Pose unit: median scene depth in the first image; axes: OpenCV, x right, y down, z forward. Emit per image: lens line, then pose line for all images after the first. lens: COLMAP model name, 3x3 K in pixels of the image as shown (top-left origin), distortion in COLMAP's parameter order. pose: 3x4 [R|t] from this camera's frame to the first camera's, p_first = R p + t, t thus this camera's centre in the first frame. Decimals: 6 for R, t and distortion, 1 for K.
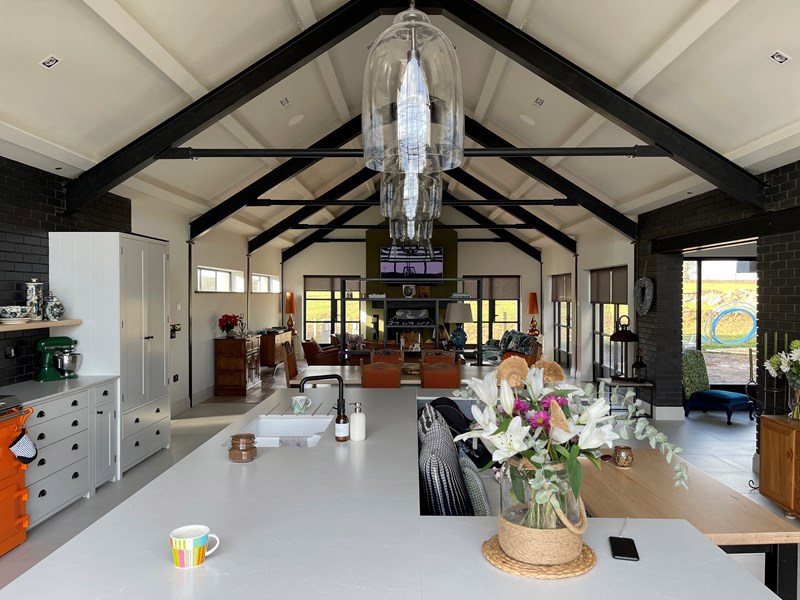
lens RADIAL K [[596.6, 0, 400.8], [0, 596.6, 298.1], [0, 0, 1]] dist [0.023604, -0.007172]
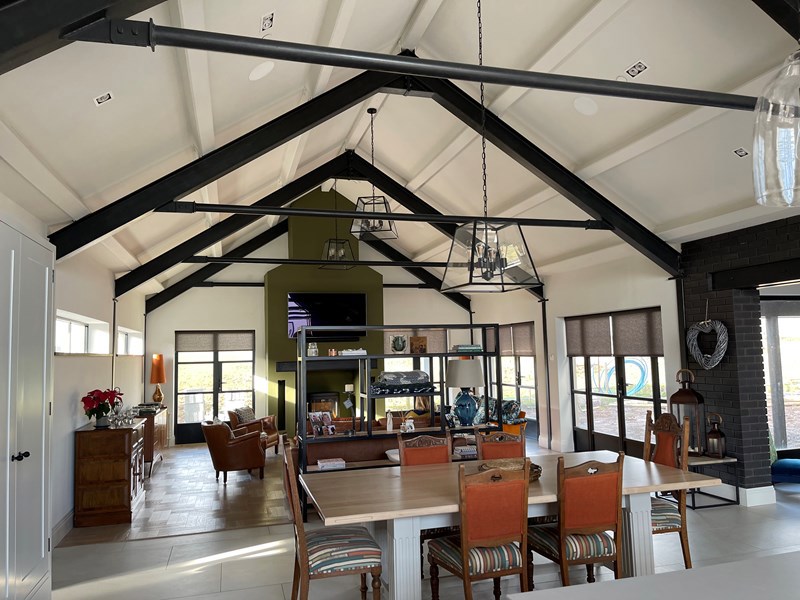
lens RADIAL K [[596.6, 0, 400.7], [0, 596.6, 302.4], [0, 0, 1]] dist [0.023604, -0.007172]
pose [[0.954637, 0.000534, 0.297772, -0.148193], [0.027419, 0.995592, -0.089688, 0.001596], [-0.296508, 0.093784, 0.950414, 0.256900]]
